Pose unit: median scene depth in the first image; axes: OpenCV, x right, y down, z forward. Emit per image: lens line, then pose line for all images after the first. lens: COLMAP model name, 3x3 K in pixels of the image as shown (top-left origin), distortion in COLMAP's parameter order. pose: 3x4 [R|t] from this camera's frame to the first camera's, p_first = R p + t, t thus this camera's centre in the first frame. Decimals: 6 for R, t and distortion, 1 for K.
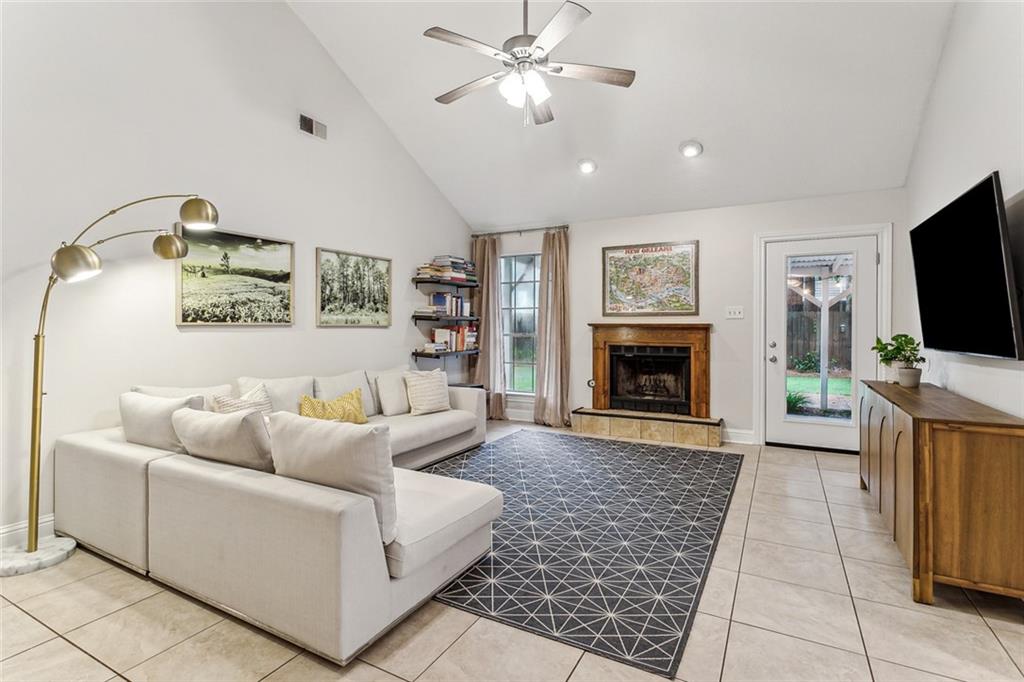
lens RADIAL K [[510.6, 0, 508.6], [0, 510.6, 332.1], [0, 0, 1]] dist [-0.001600, 0.001989]
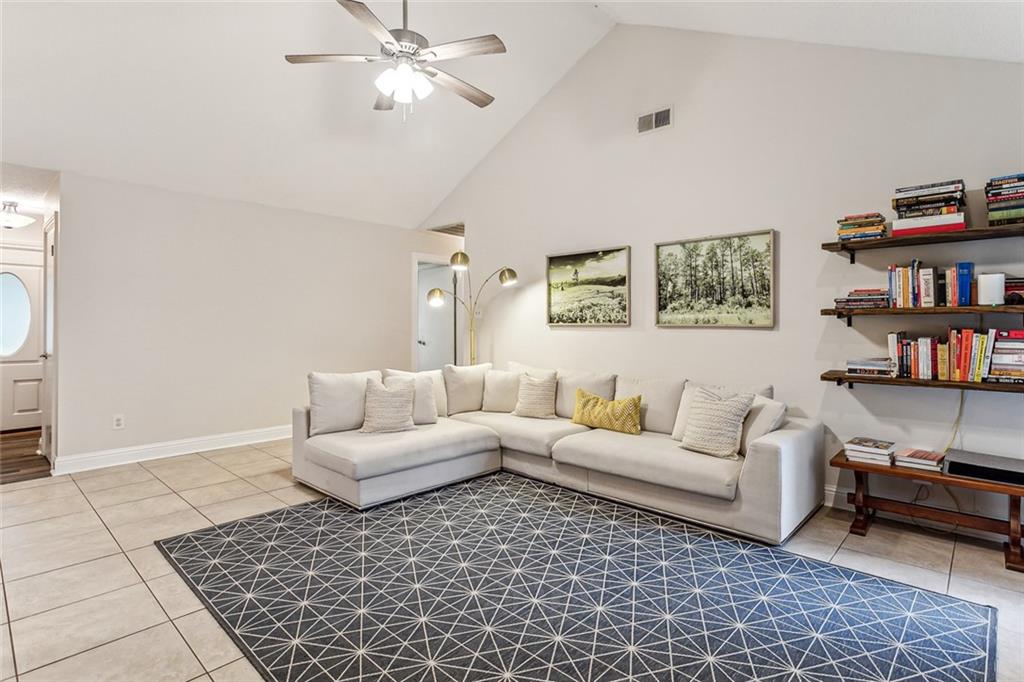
lens RADIAL K [[510.6, 0, 504.7], [0, 510.6, 332.2], [0, 0, 1]] dist [-0.001600, 0.001989]
pose [[-0.269713, 0.015317, -0.962819, 0.558336], [-0.011500, 0.999751, 0.019126, -0.014177], [0.962872, 0.016231, -0.269470, 0.883212]]
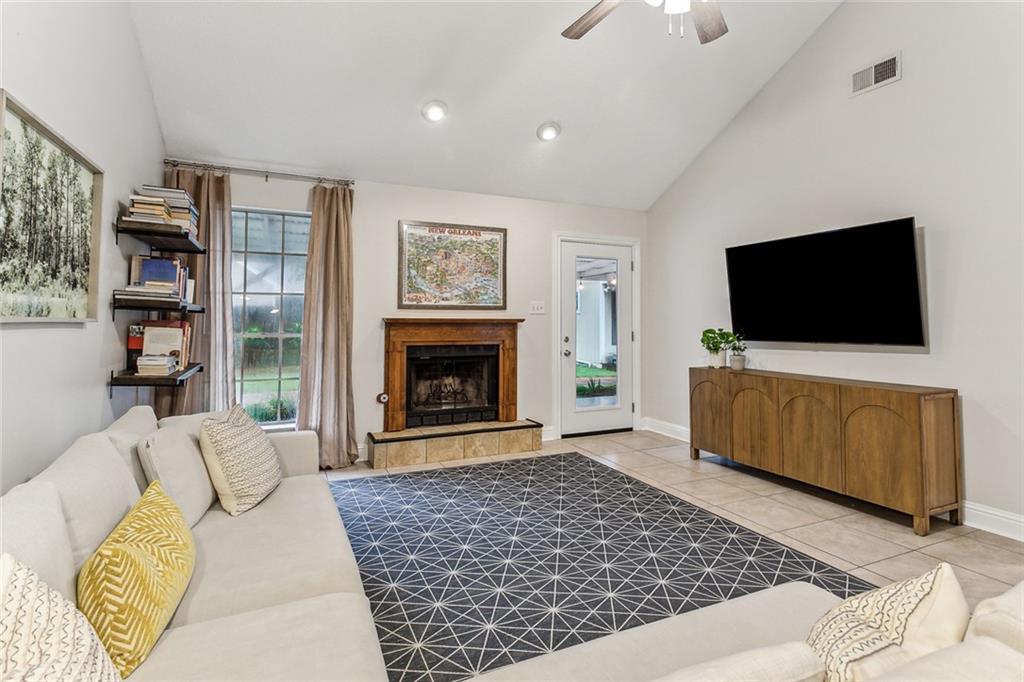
lens RADIAL K [[510.6, 0, 518.8], [0, 510.6, 305.6], [0, 0, 1]] dist [-0.001600, 0.001989]
pose [[0.589703, 0.024254, 0.807256, -0.390484], [0.008138, 0.999320, -0.035970, -0.007696], [-0.807579, 0.027781, 0.589105, 0.473146]]
